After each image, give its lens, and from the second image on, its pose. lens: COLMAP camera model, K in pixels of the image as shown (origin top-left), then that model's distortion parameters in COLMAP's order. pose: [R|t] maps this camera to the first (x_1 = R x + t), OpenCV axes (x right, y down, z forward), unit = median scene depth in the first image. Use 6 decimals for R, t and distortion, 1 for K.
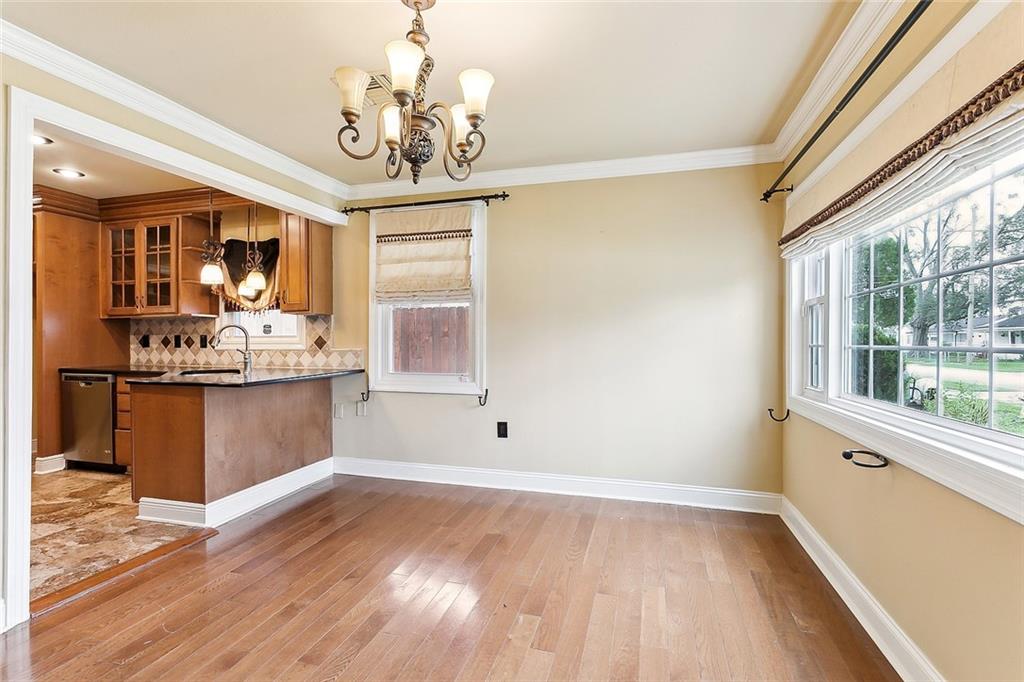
lens RADIAL K [[495.8, 0, 505.7], [0, 495.8, 342.1], [0, 0, 1]] dist [0.002265, 0.000332]
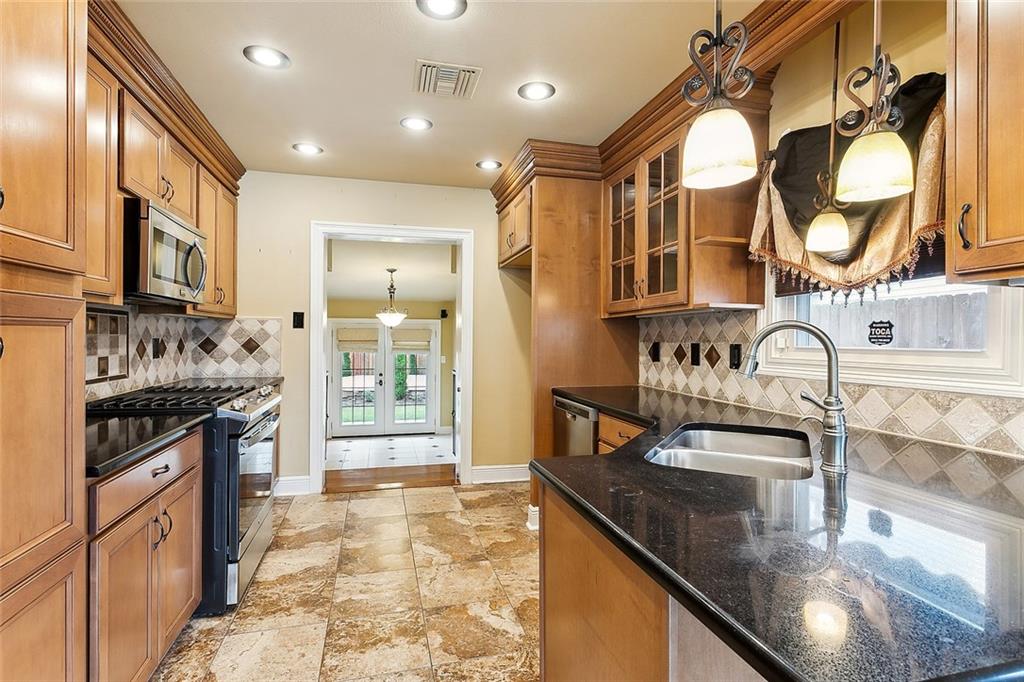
lens RADIAL K [[495.8, 0, 505.7], [0, 495.8, 342.1], [0, 0, 1]] dist [0.002265, 0.000332]
pose [[0.513146, 0.010490, -0.858237, -0.319297], [-0.009209, 0.999935, 0.006716, -0.019712], [0.858252, 0.004457, 0.513209, 0.586443]]
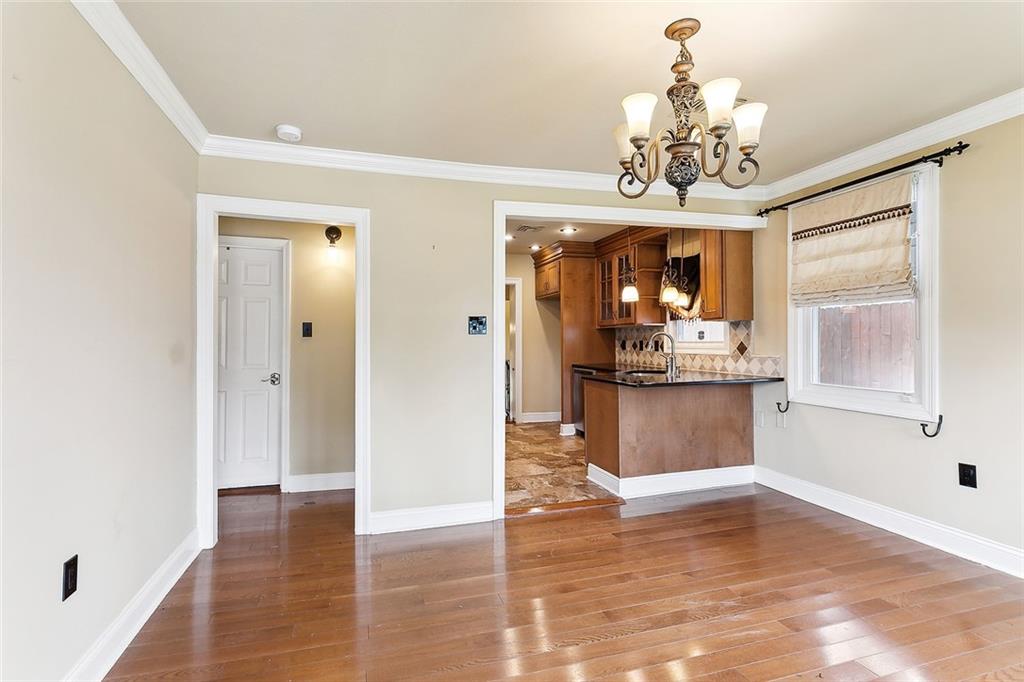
lens RADIAL K [[495.8, 0, 505.7], [0, 495.8, 342.1], [0, 0, 1]] dist [0.002265, 0.000332]
pose [[0.545005, 0.000975, -0.838432, 0.213419], [0.003752, 0.999986, 0.003602, -0.017892], [0.838424, -0.005109, 0.544994, 0.052912]]
